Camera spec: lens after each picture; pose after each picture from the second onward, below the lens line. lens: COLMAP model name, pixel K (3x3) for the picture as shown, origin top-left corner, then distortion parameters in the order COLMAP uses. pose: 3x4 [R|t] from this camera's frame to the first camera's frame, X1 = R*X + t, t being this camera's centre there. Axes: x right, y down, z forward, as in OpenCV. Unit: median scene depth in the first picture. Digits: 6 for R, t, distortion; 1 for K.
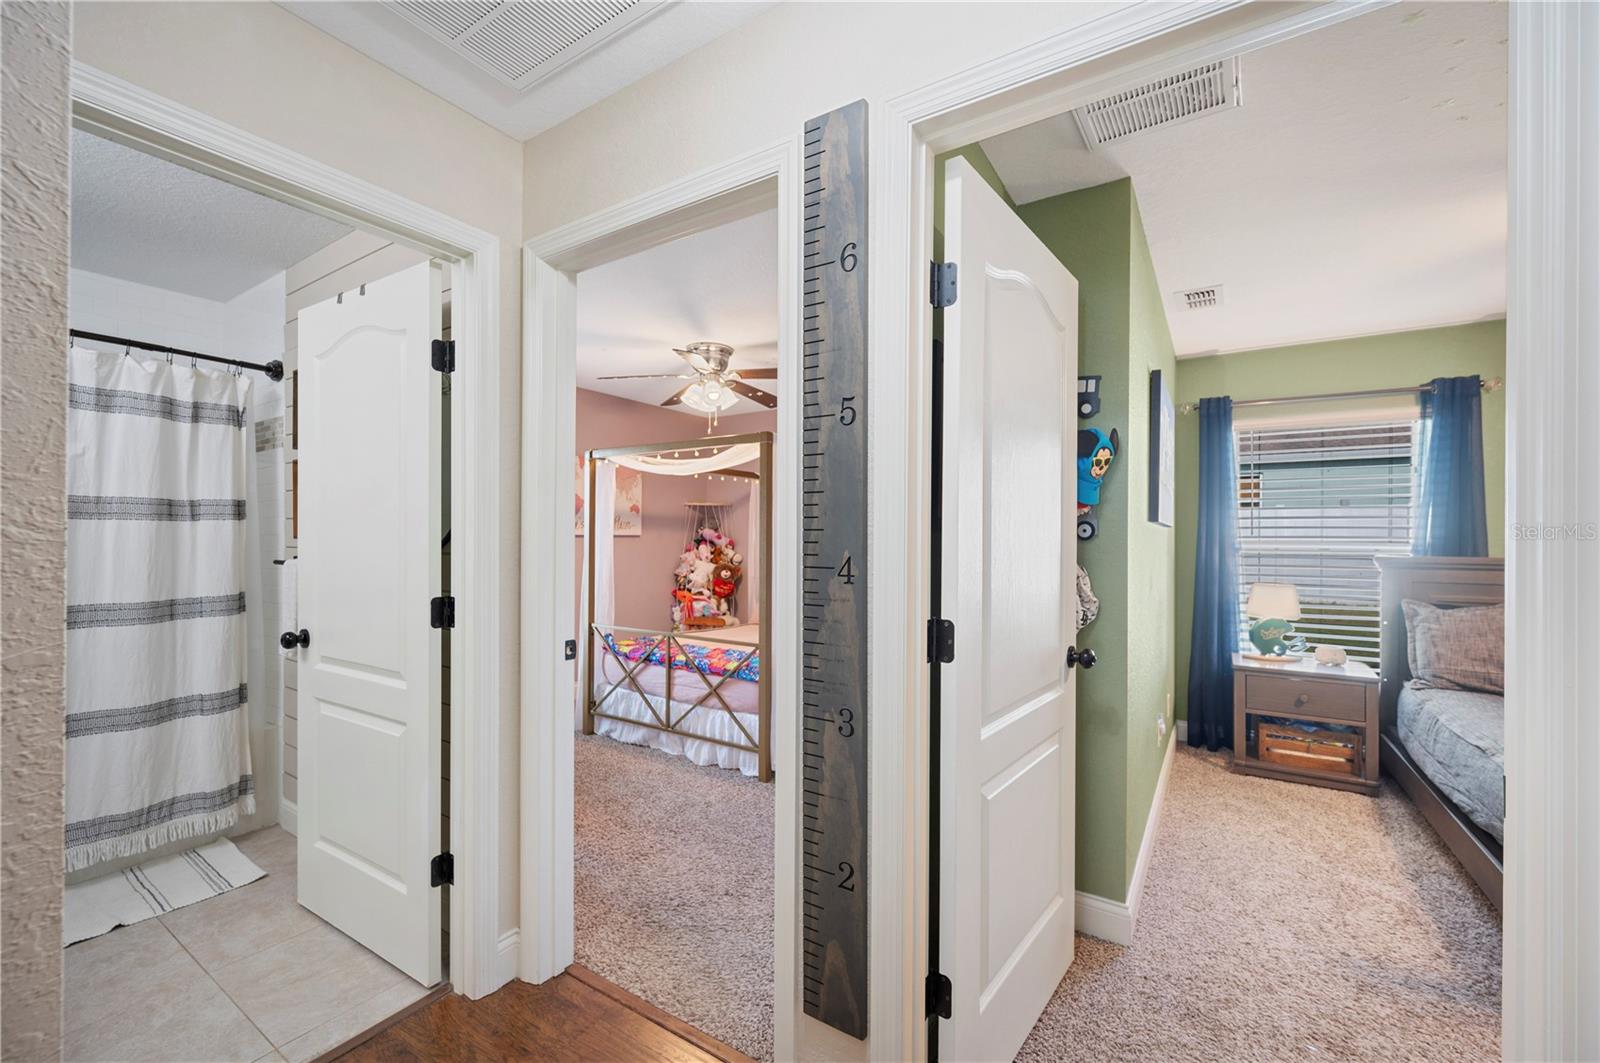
lens RADIAL K [[646.6, 0, 802.8], [0, 646.6, 537.5], [0, 0, 1]] dist [-0.000110, -0.000224]
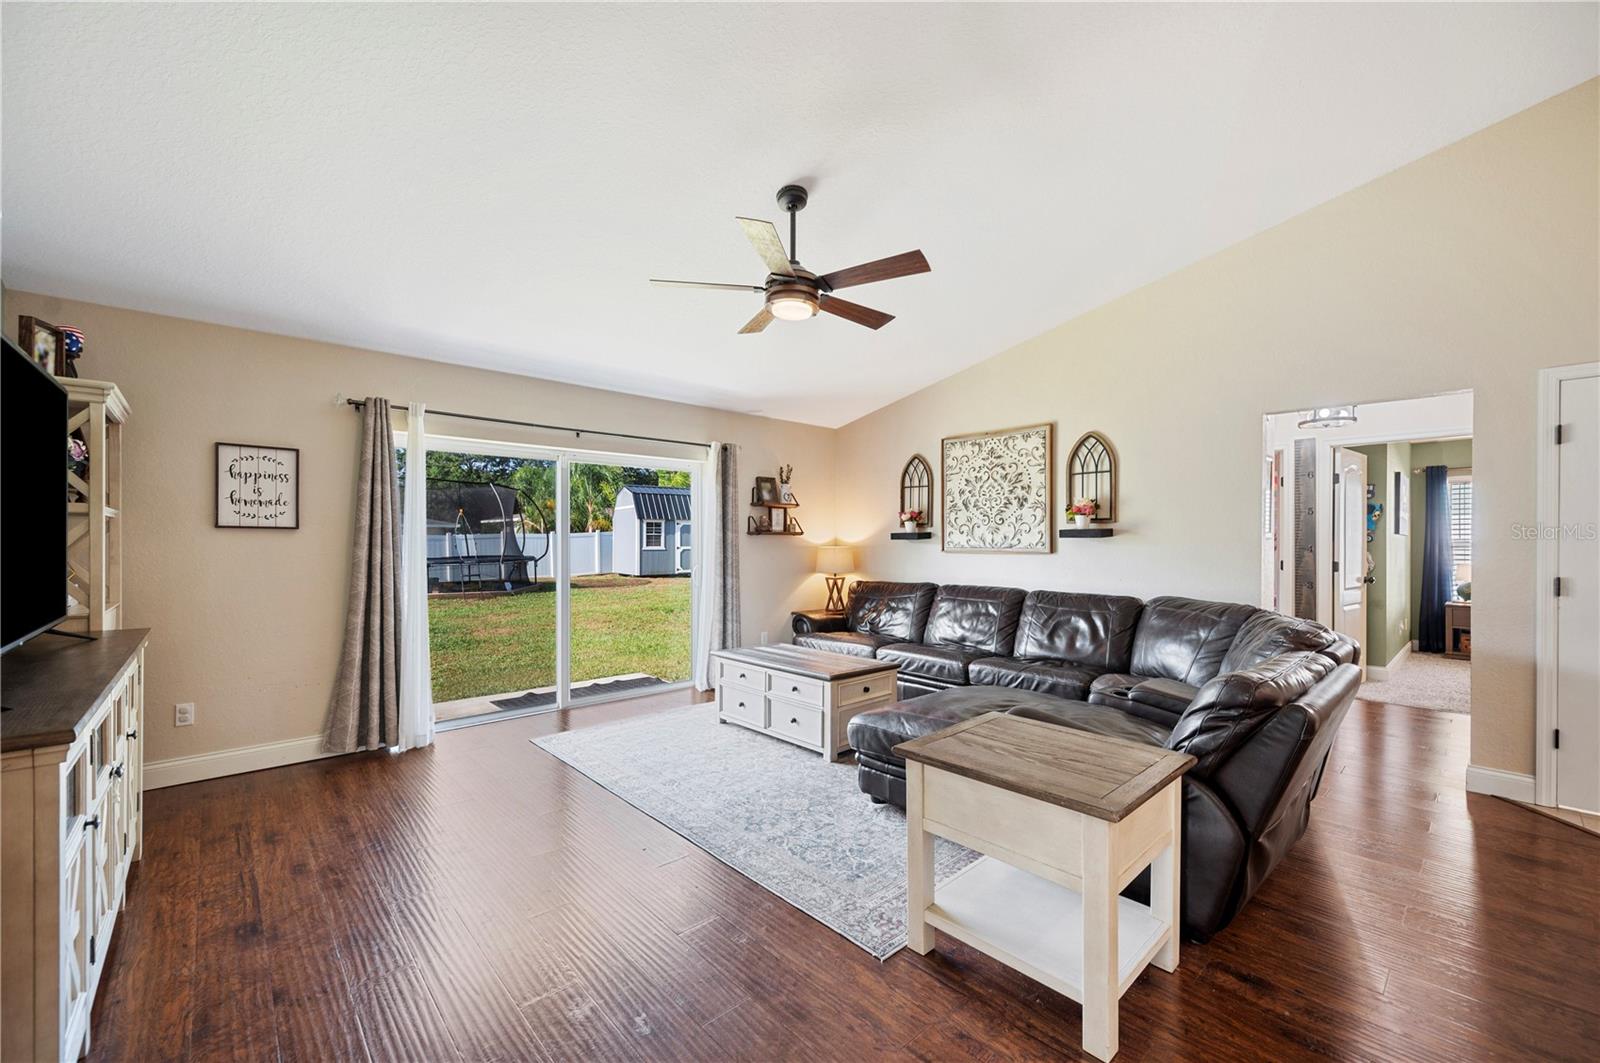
lens RADIAL K [[640.8, 0, 797.0], [0, 640.8, 543.1], [0, 0, 1]] dist [-0.003888, -0.000891]
pose [[0.967253, -0.004638, -0.253772, -0.798015], [0.005180, 0.999986, 0.001467, -0.003720], [0.253761, -0.002734, 0.967263, -1.465314]]
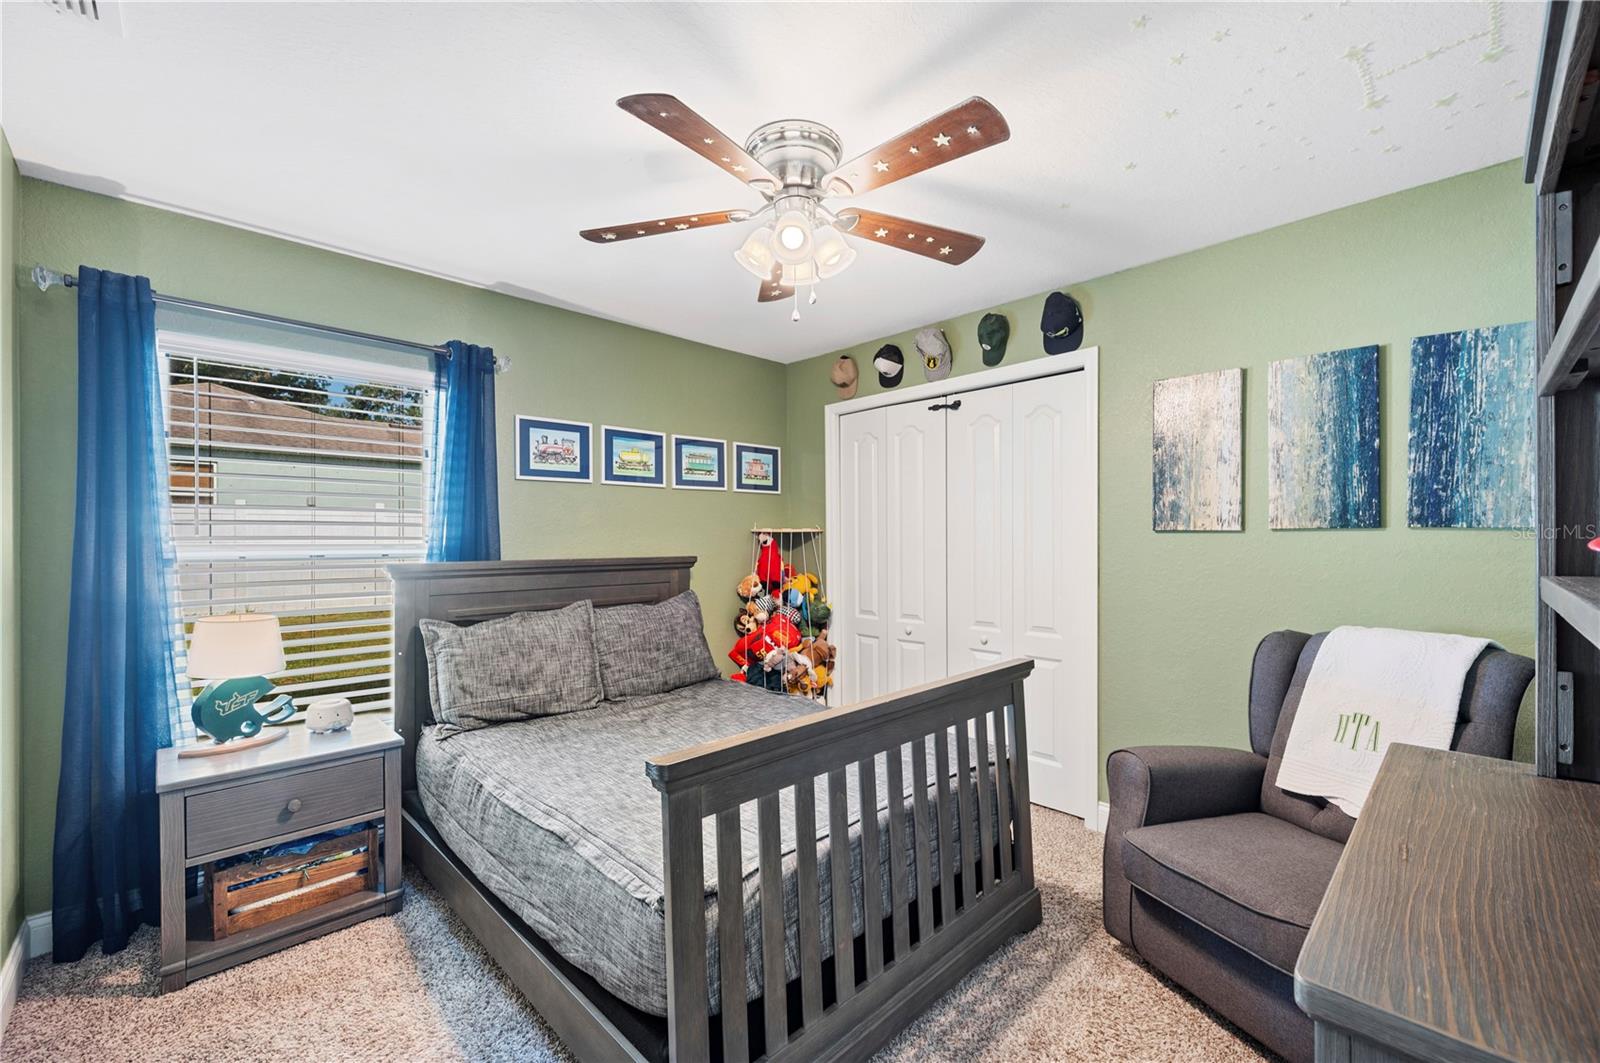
lens RADIAL K [[646.6, 0, 802.8], [0, 646.6, 537.5], [0, 0, 1]] dist [-0.000110, -0.000224]
pose [[0.213678, -0.004971, 0.976892, 0.283890], [0.003133, 0.999985, 0.004403, -0.002951], [-0.976899, 0.002119, 0.213690, 0.401231]]
